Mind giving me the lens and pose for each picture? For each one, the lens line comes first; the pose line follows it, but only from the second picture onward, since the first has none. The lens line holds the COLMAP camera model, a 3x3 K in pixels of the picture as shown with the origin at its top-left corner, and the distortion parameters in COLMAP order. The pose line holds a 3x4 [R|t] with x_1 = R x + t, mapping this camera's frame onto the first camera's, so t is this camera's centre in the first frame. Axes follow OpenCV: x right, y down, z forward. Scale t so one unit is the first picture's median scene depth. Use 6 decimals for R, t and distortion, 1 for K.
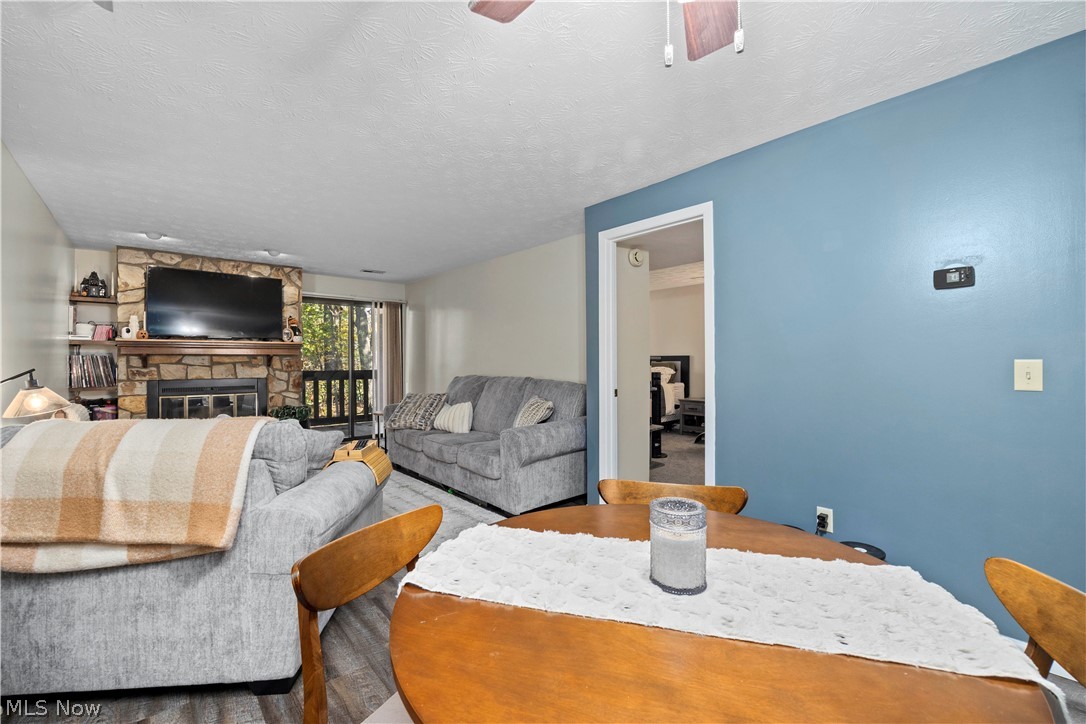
lens RADIAL K [[456.6, 0, 548.2], [0, 456.6, 362.8], [0, 0, 1]] dist [-0.003669, -0.000144]
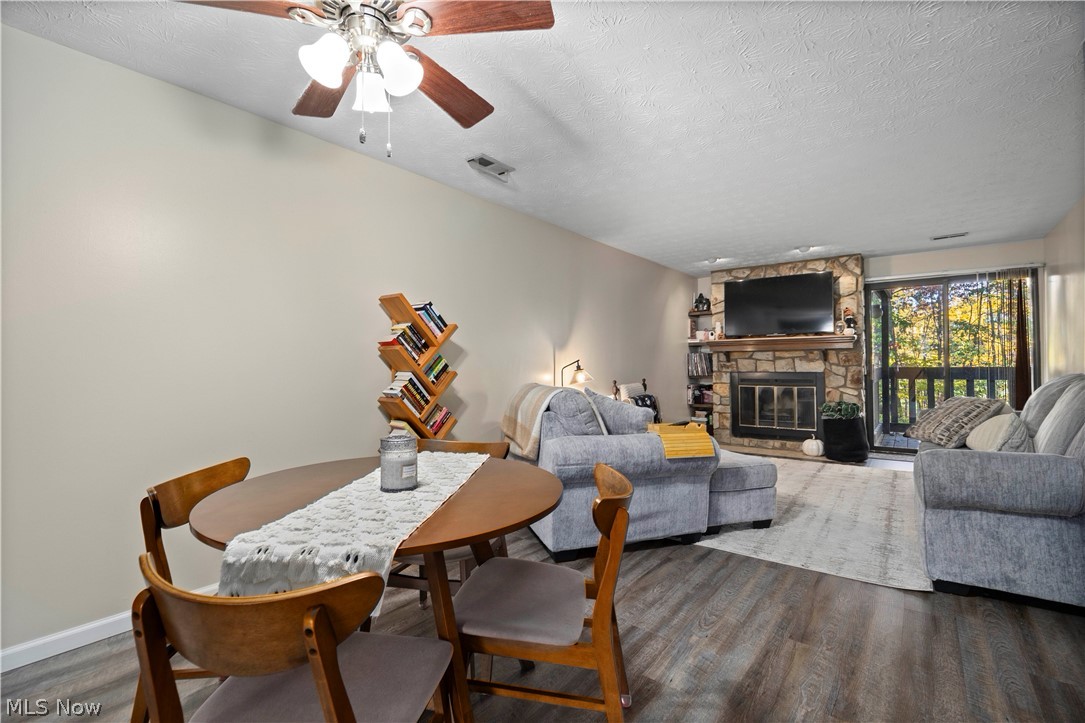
lens RADIAL K [[494.3, 0, 540.6], [0, 494.3, 359.4], [0, 0, 1]] dist [-0.000359, 0.000203]
pose [[0.188080, -0.008208, -0.982119, 0.357377], [0.004196, 0.999963, -0.007554, 0.011176], [0.982145, -0.002700, 0.188107, 0.204740]]
